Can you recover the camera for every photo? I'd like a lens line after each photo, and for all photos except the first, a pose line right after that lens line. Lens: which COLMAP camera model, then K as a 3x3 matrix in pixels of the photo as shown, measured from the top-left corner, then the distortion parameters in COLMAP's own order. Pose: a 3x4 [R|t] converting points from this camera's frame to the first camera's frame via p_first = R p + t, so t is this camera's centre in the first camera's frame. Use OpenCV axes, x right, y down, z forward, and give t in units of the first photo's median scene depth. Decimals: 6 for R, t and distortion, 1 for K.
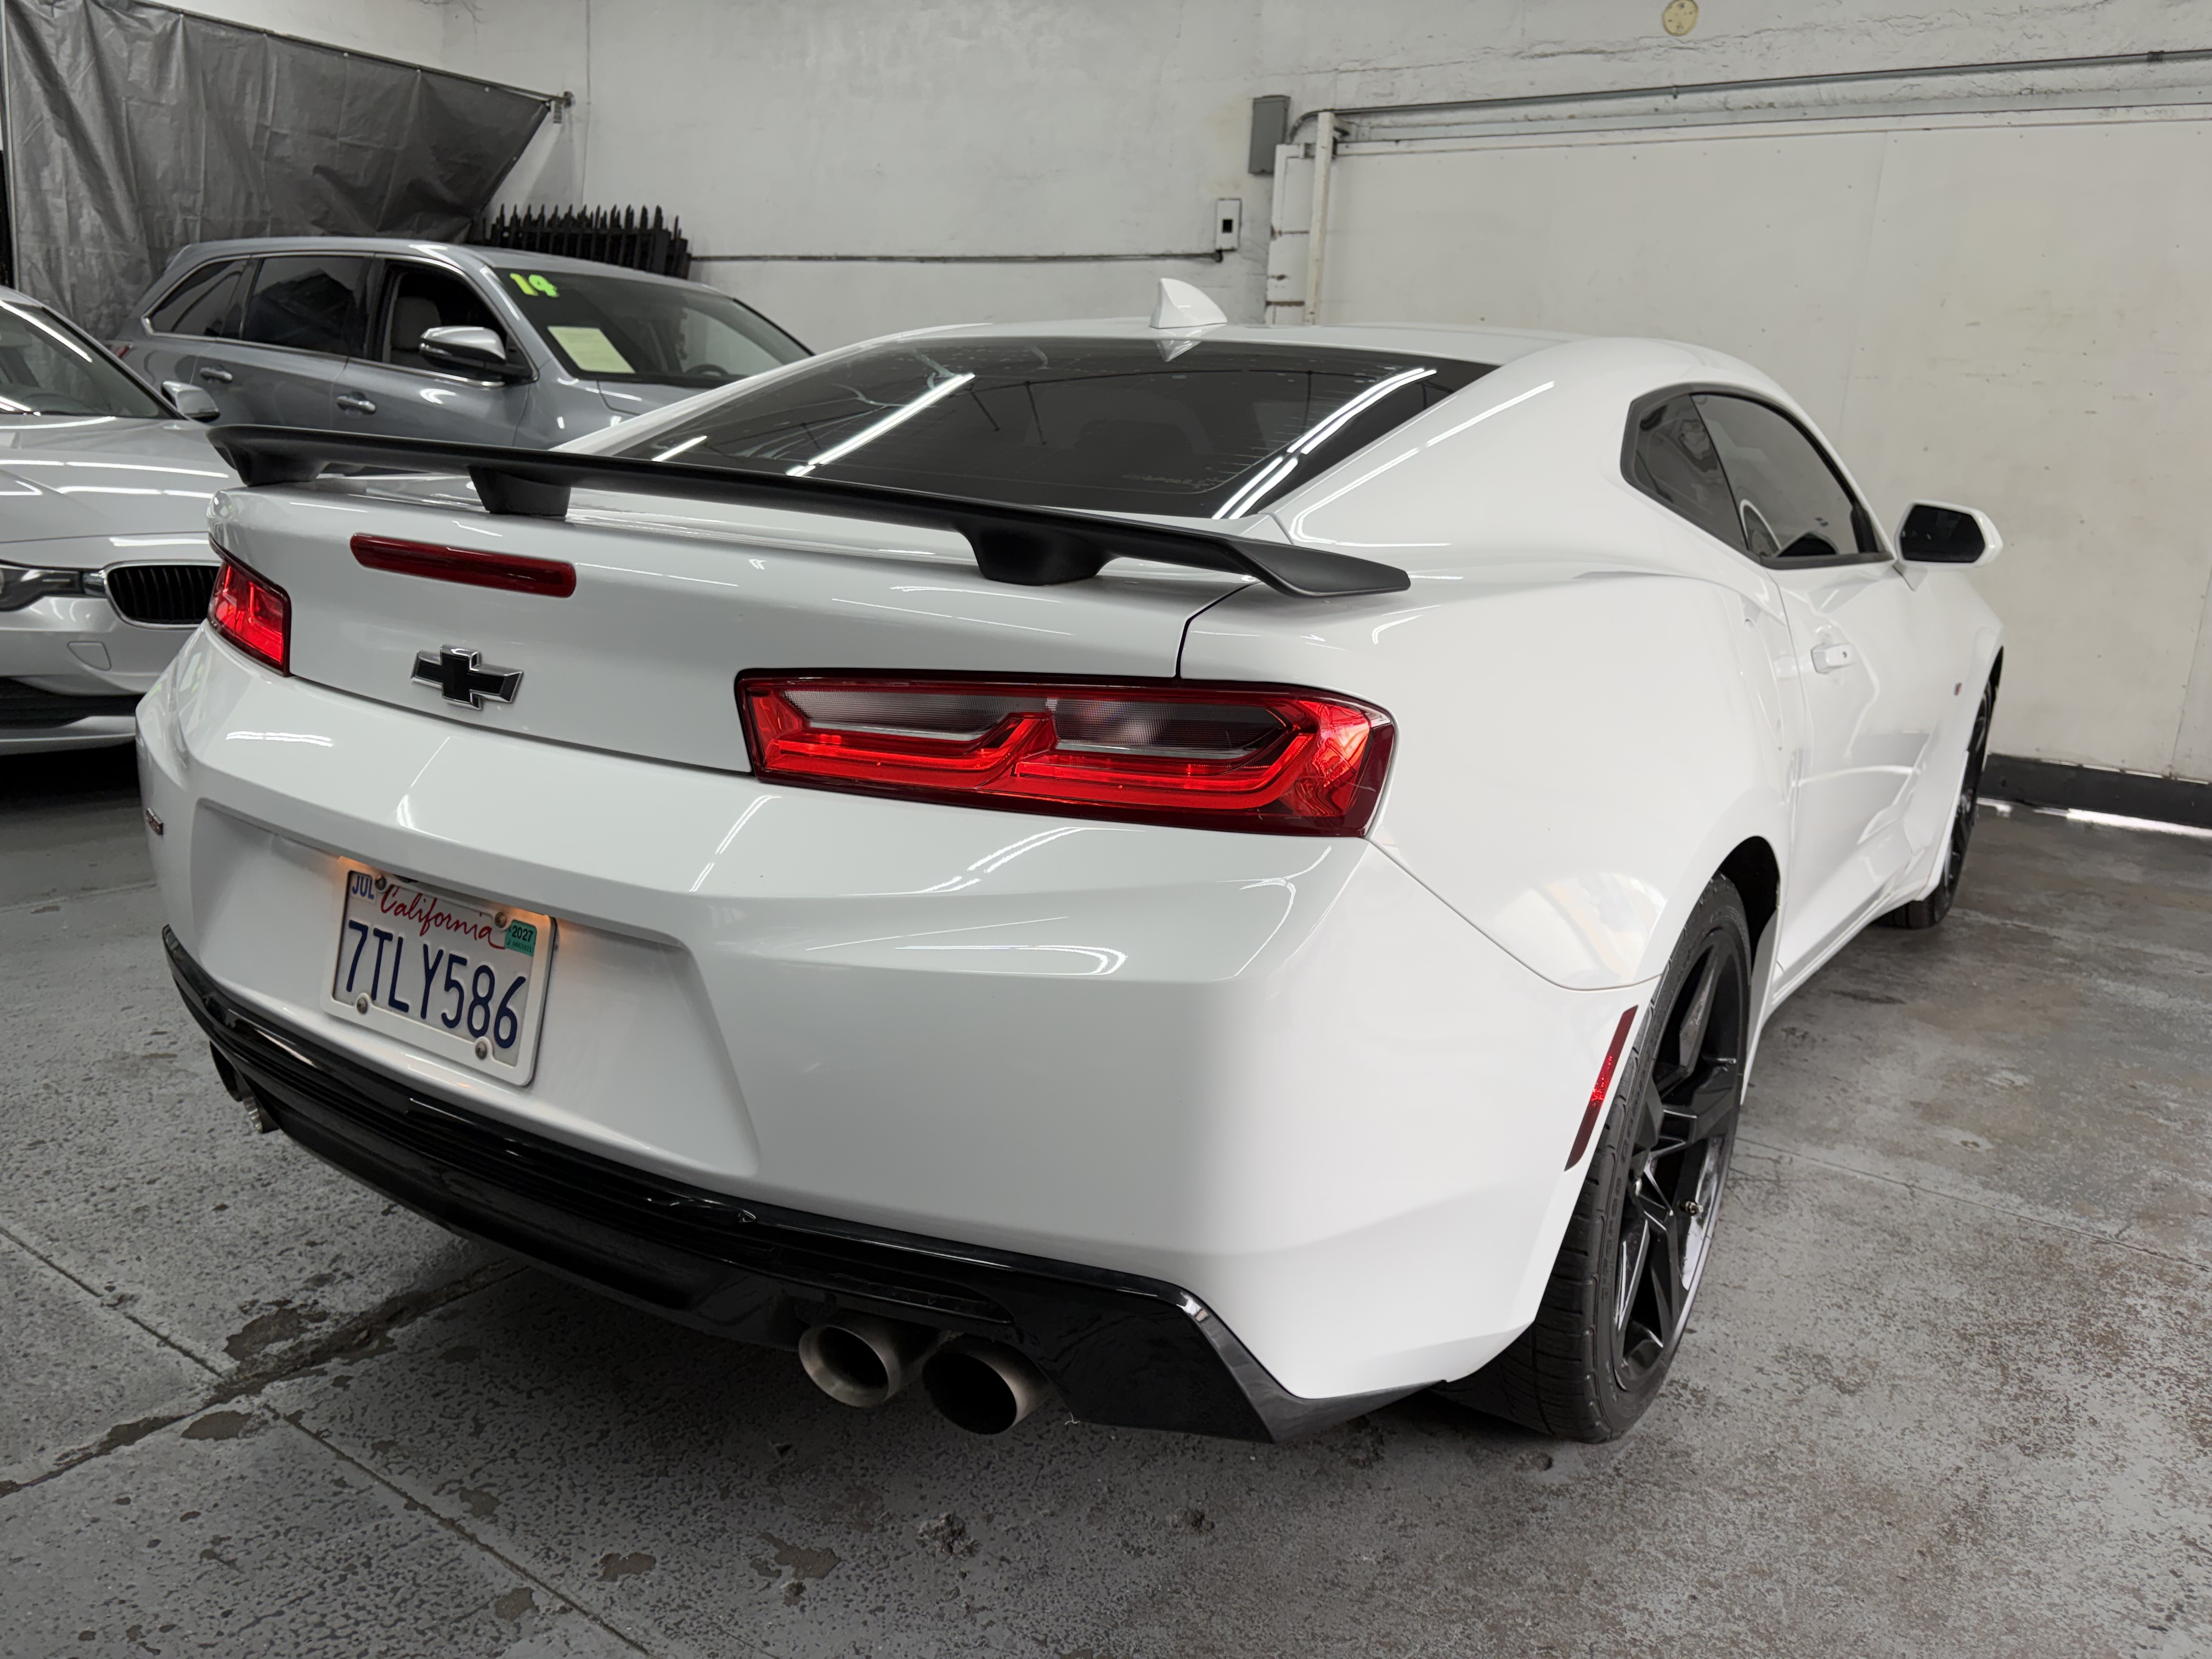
lens RADIAL K [[1676.3, 0, 1116.4], [0, 1676.3, 820.2], [0, 0, 1]] dist [0.043425, -0.041295]
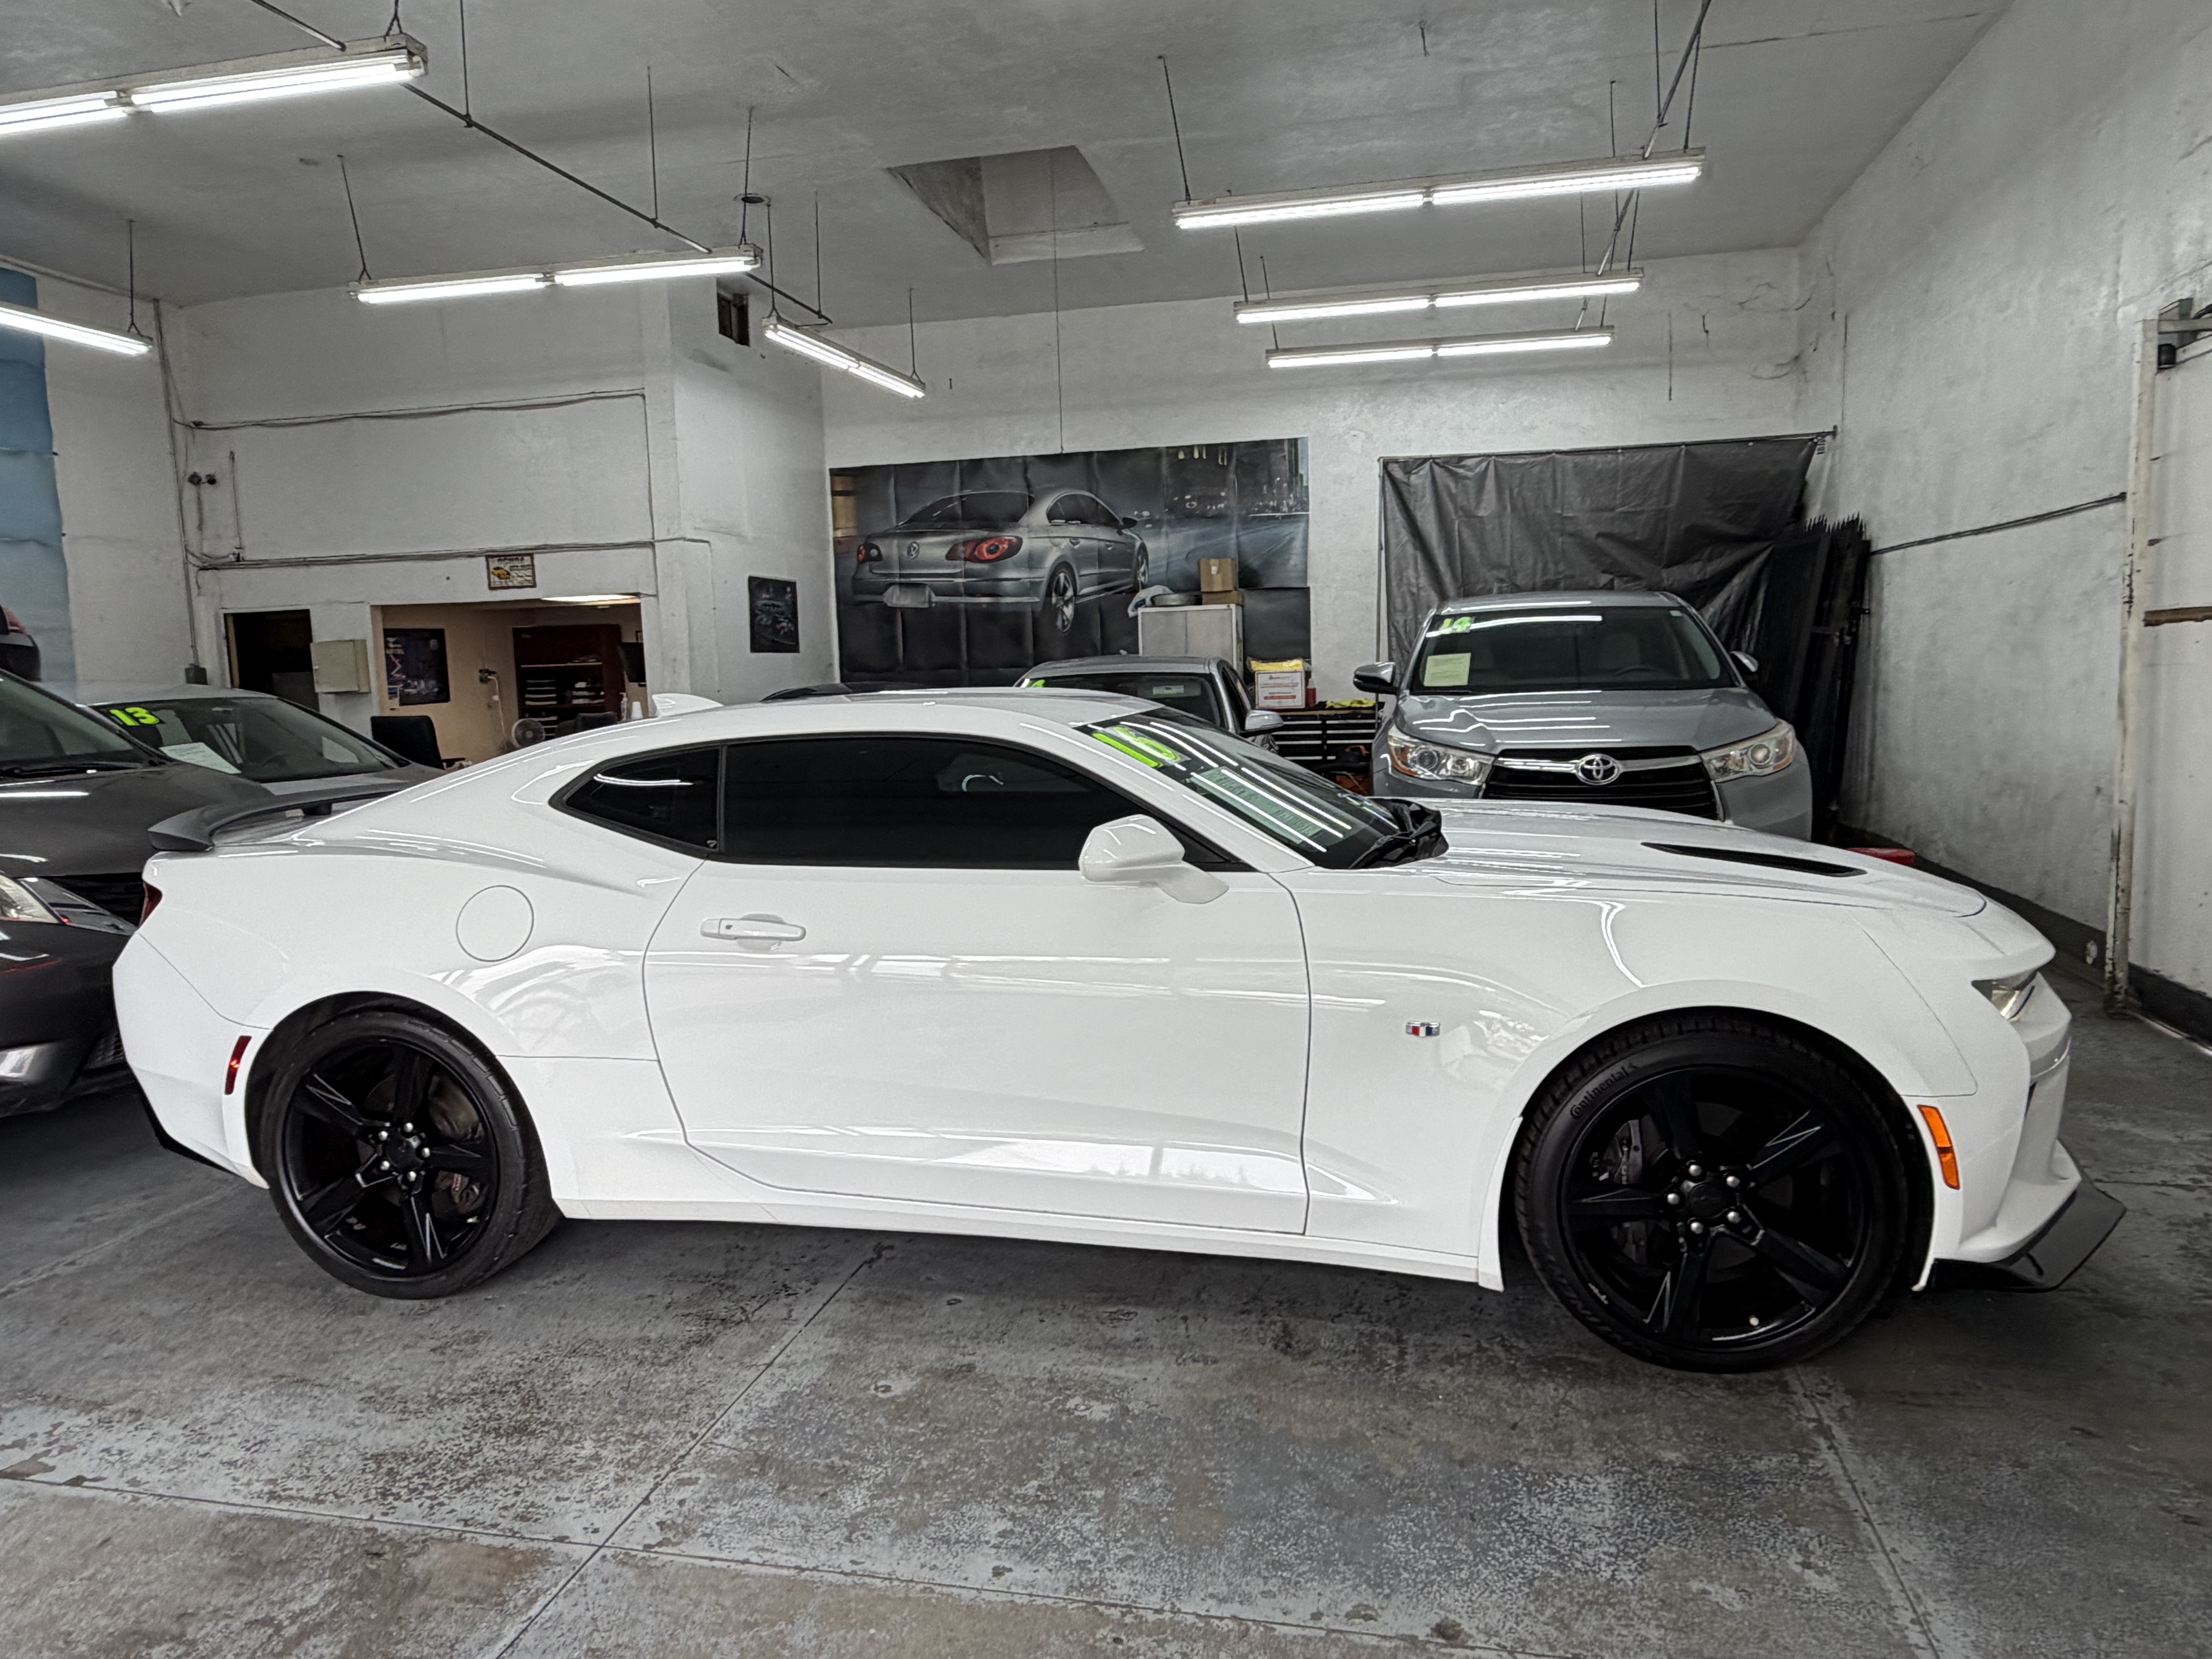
lens RADIAL K [[1444.6, 0, 1111.9], [0, 1444.6, 831.2], [0, 0, 1]] dist [0.002245, 0.000259]
pose [[0.366092, 0.038236, -0.929793, 0.590663], [-0.159436, 0.986959, -0.022189, -0.071930], [0.916819, 0.156366, 0.367414, 0.300697]]
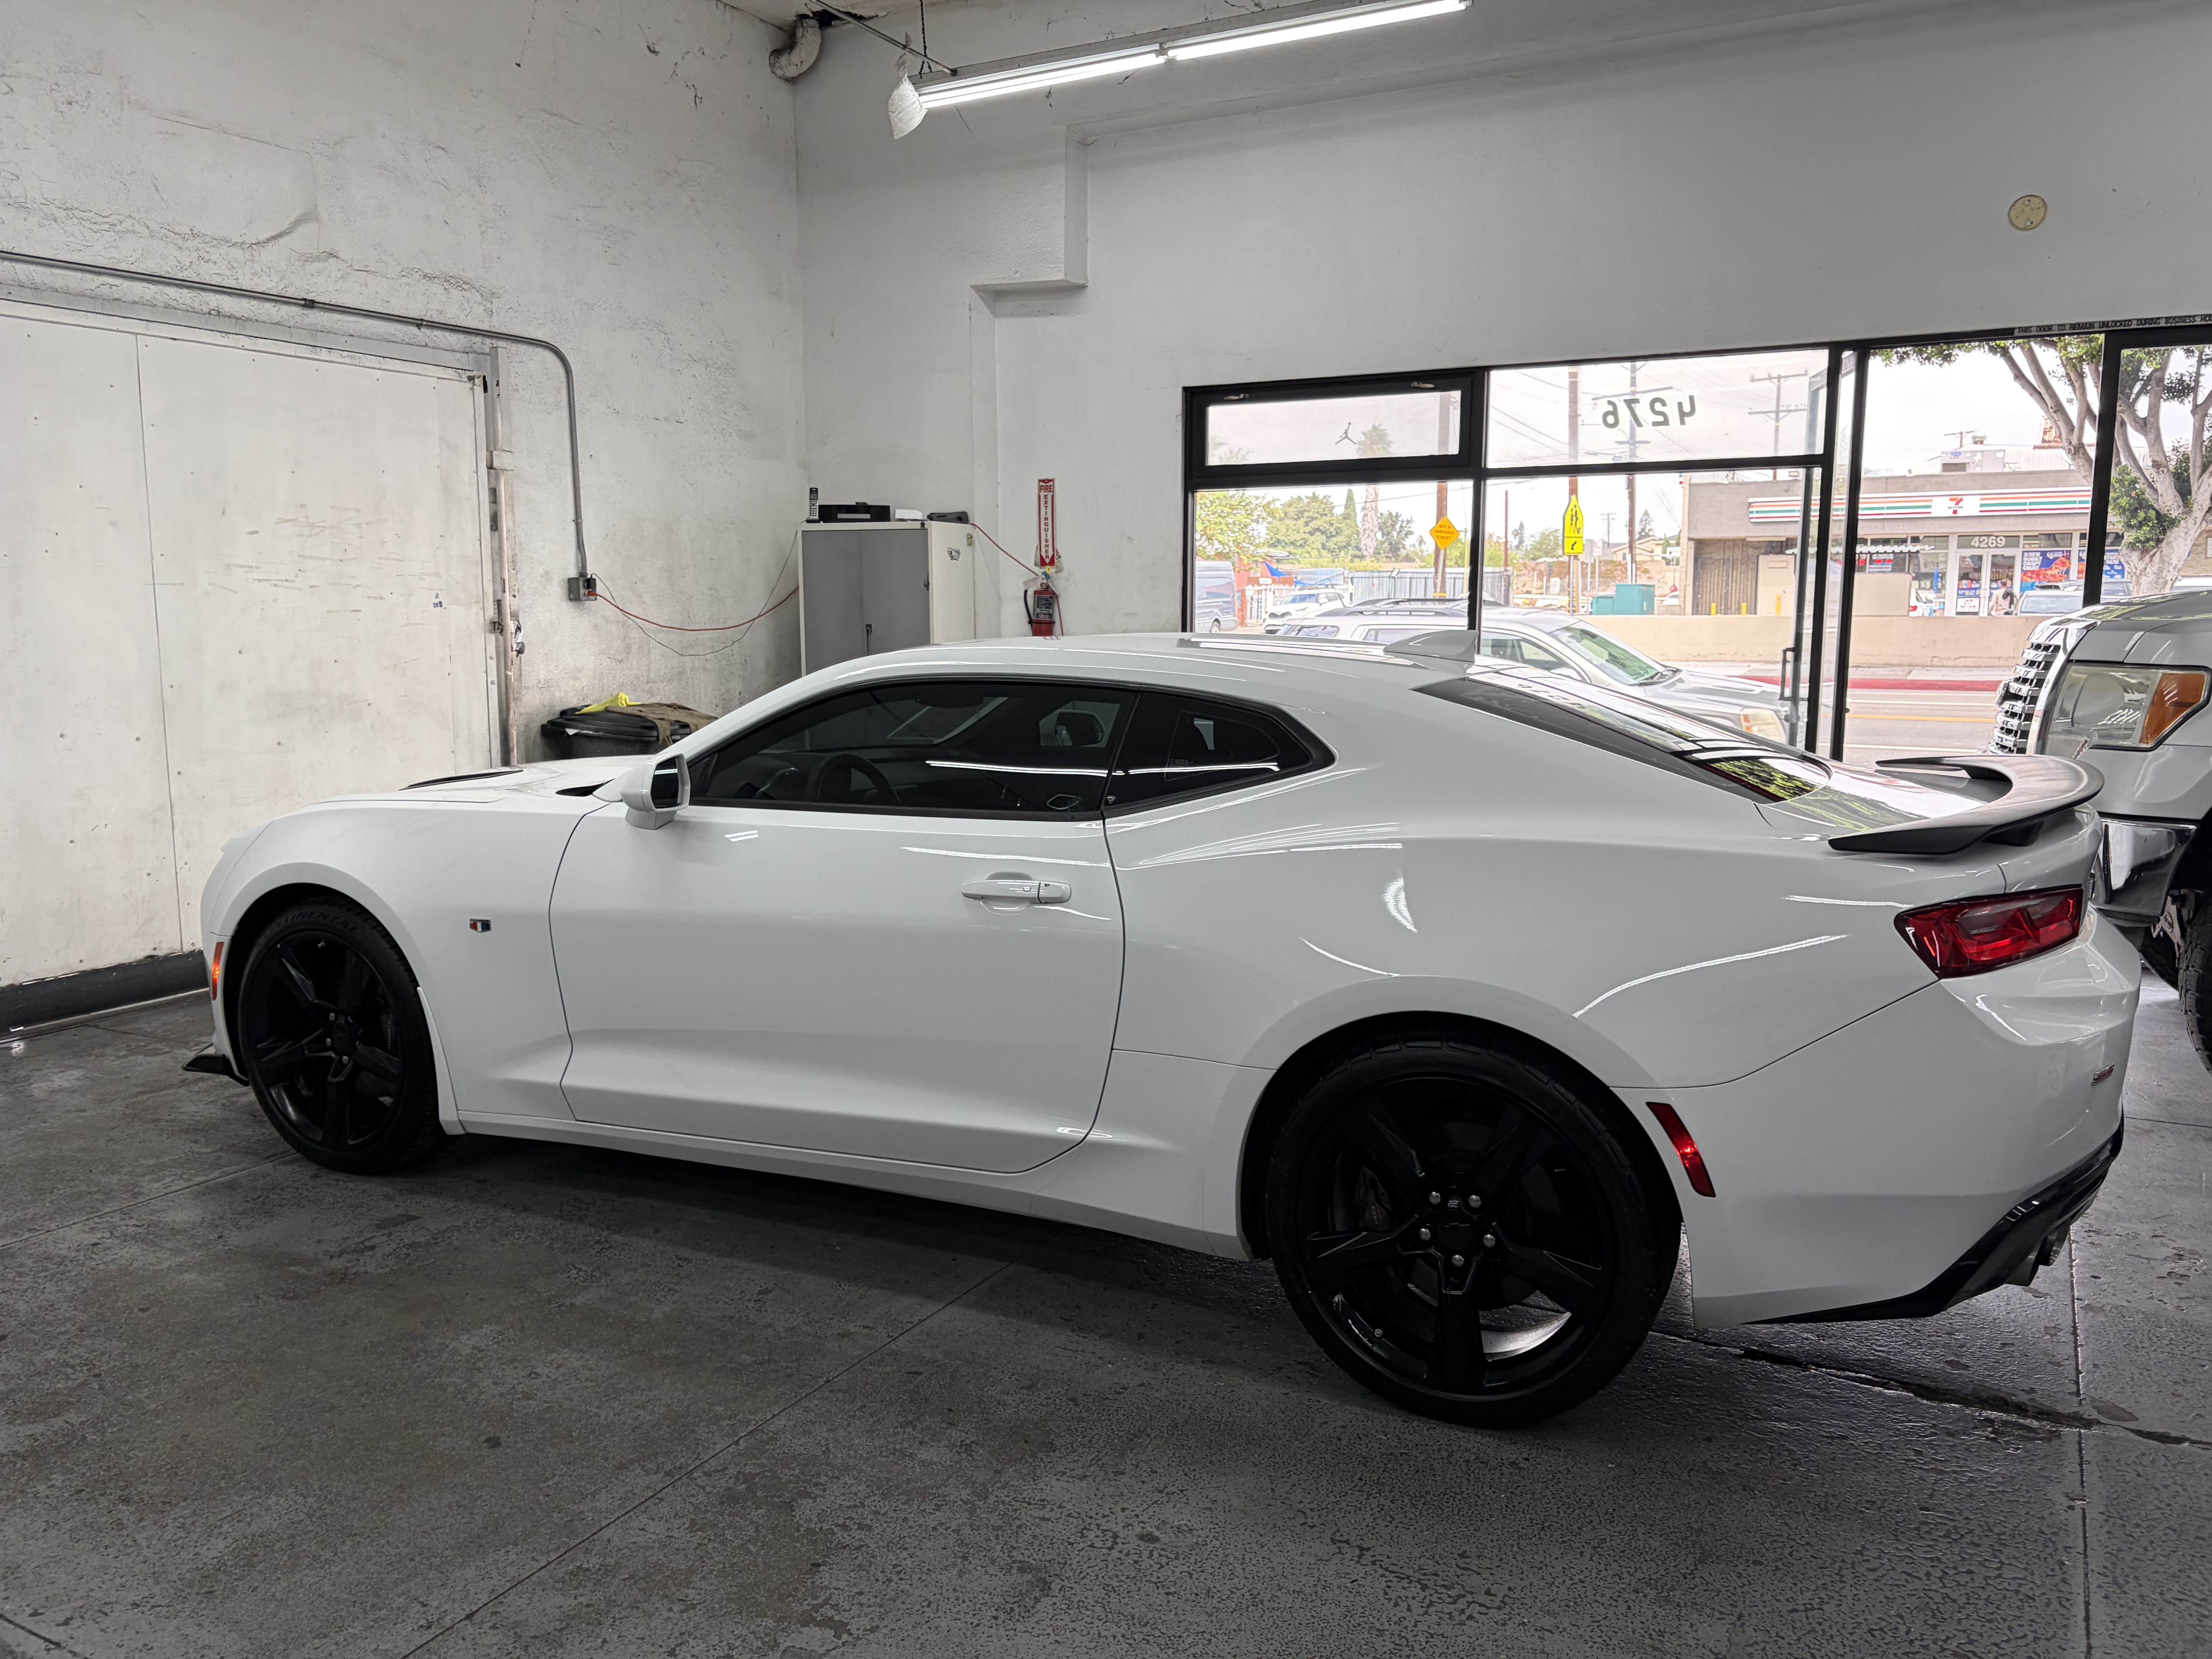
lens RADIAL K [[1676.3, 0, 1112.4], [0, 1676.3, 821.3], [0, 0, 1]] dist [0.043425, -0.041295]
pose [[-0.102025, -0.190281, 0.976414, -0.486164], [0.223250, 0.952119, 0.208874, -0.183348], [-0.969407, 0.239295, -0.054659, 0.483308]]
